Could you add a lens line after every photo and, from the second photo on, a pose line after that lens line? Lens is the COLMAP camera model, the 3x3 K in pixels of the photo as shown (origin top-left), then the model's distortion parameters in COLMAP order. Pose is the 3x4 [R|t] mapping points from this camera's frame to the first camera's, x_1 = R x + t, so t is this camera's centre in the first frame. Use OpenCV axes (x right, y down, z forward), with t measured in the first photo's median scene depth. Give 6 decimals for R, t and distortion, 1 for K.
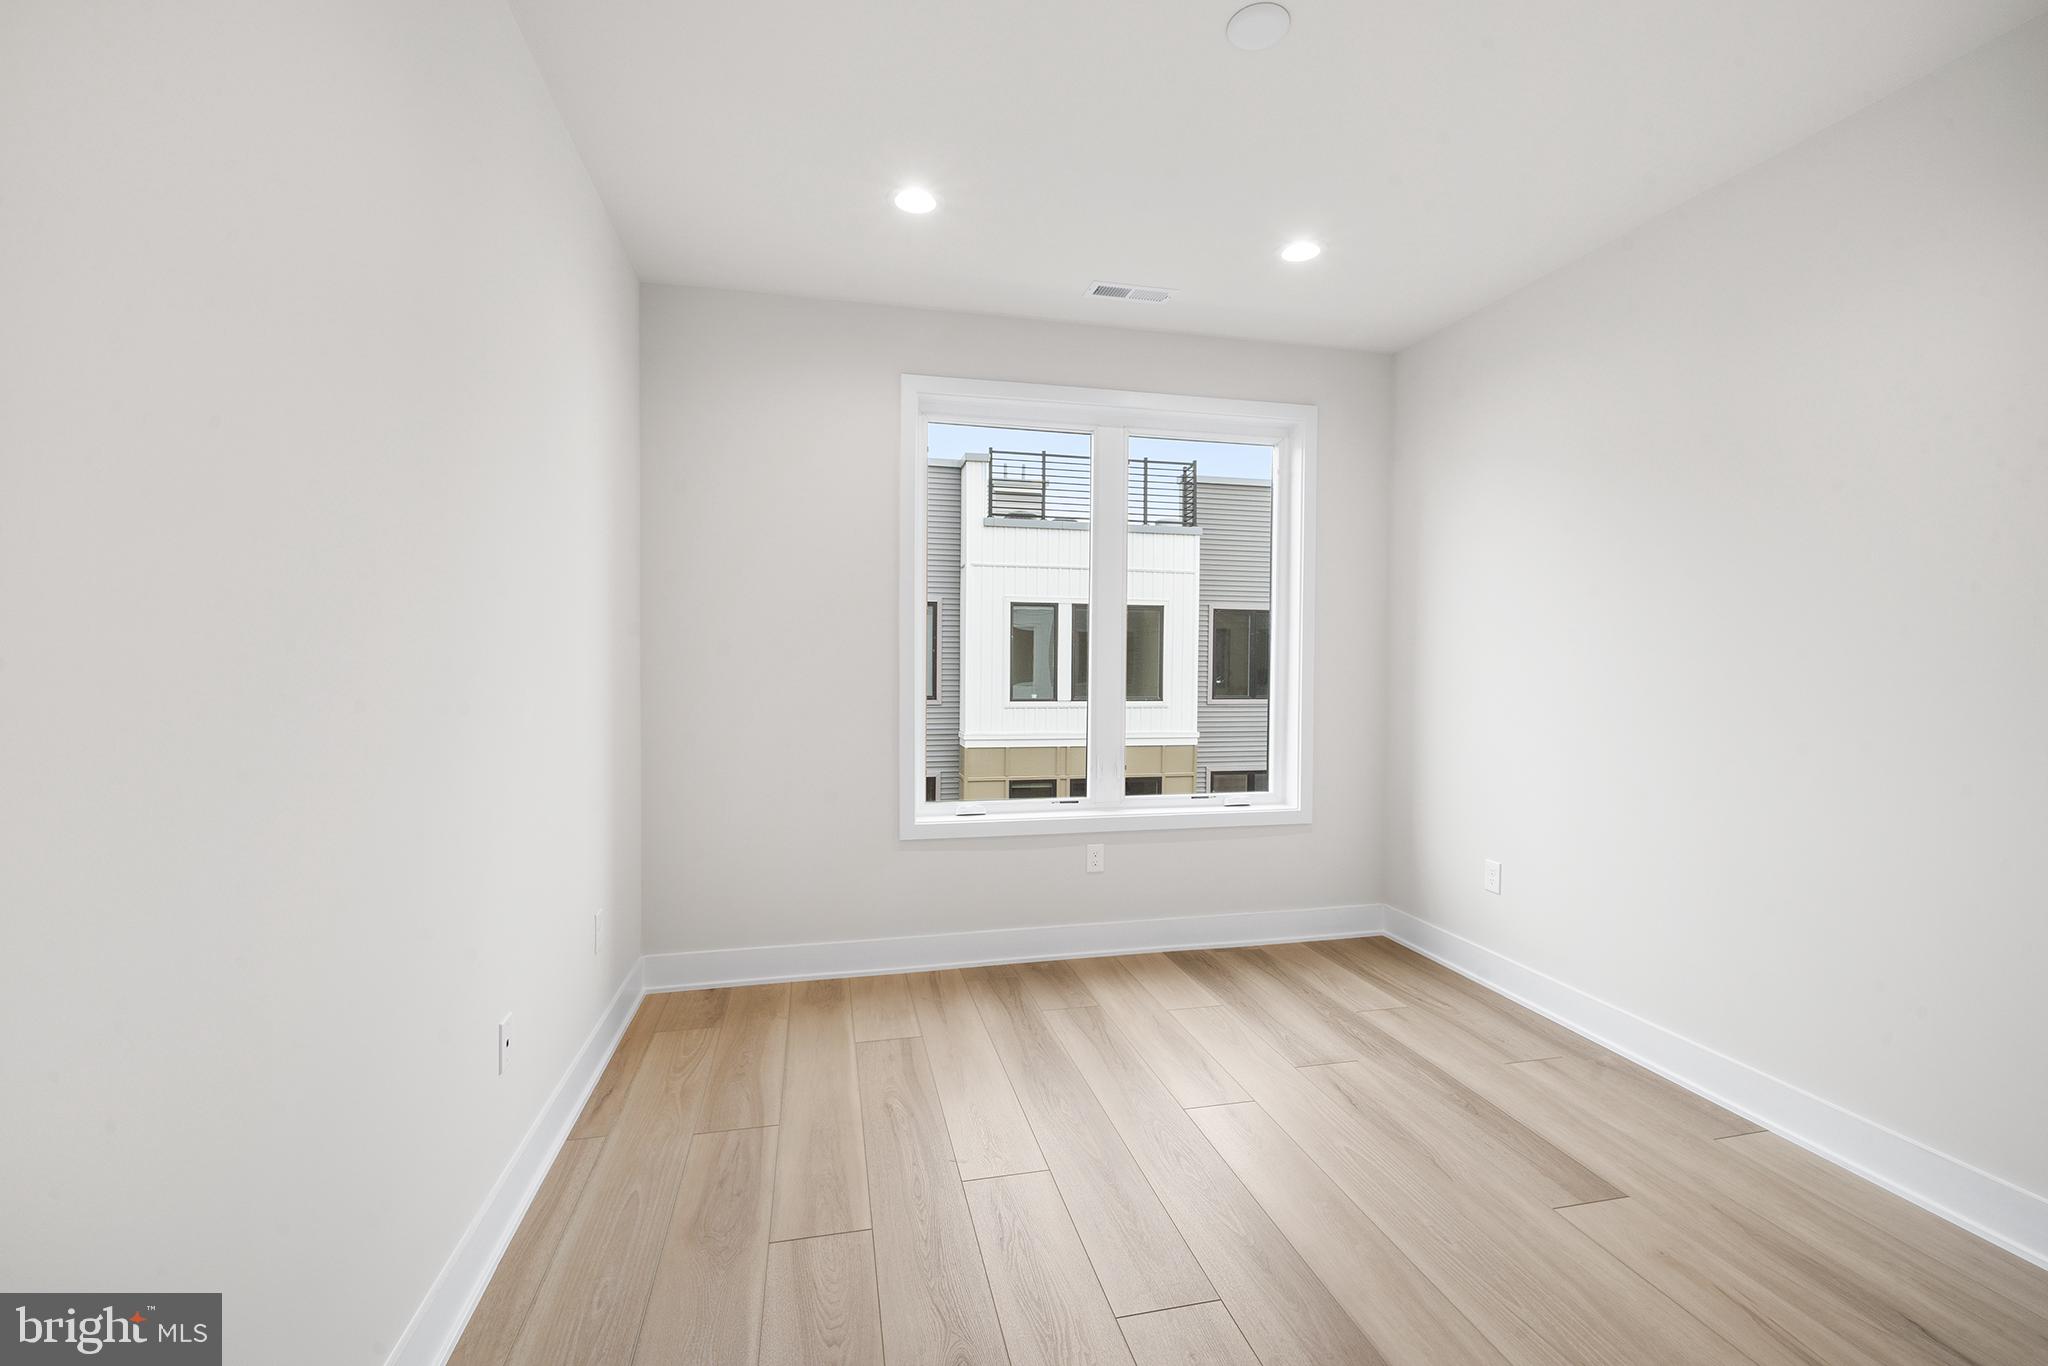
lens RADIAL K [[876.4, 0, 1024.0], [0, 876.4, 683.0], [0, 0, 1]] dist [0.014776, -0.000019]
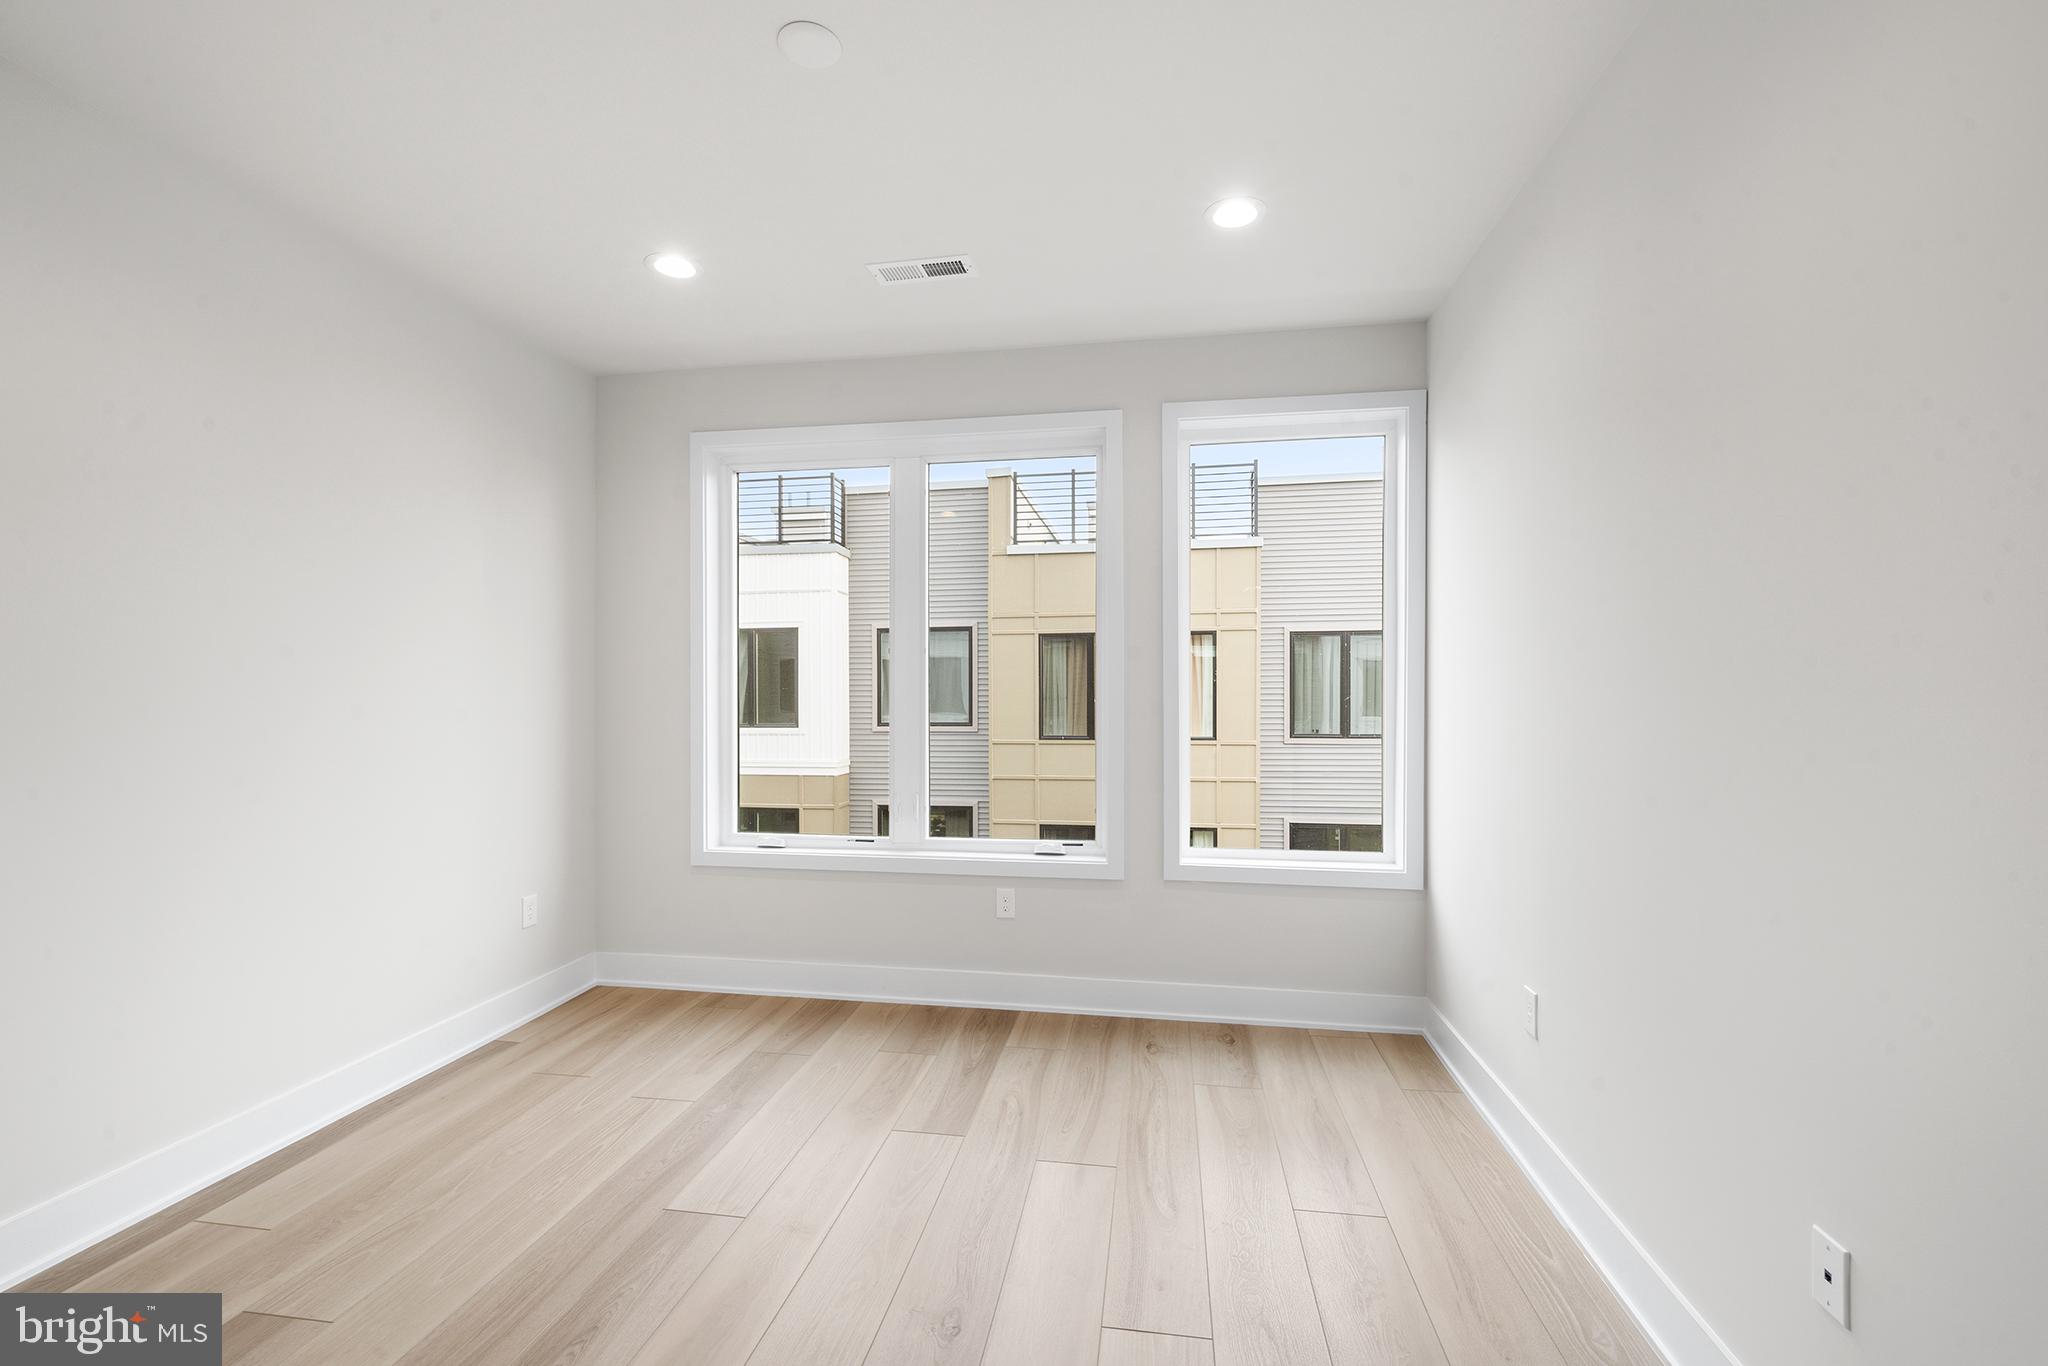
lens RADIAL K [[903.7, 0, 1027.1], [0, 903.7, 701.4], [0, 0, 1]] dist [-0.000553, -0.000069]
pose [[0.930508, 0.012860, -0.366046, 0.450788], [-0.019271, 0.999718, -0.013865, -0.001198], [0.365764, 0.019955, 0.930494, 0.112821]]
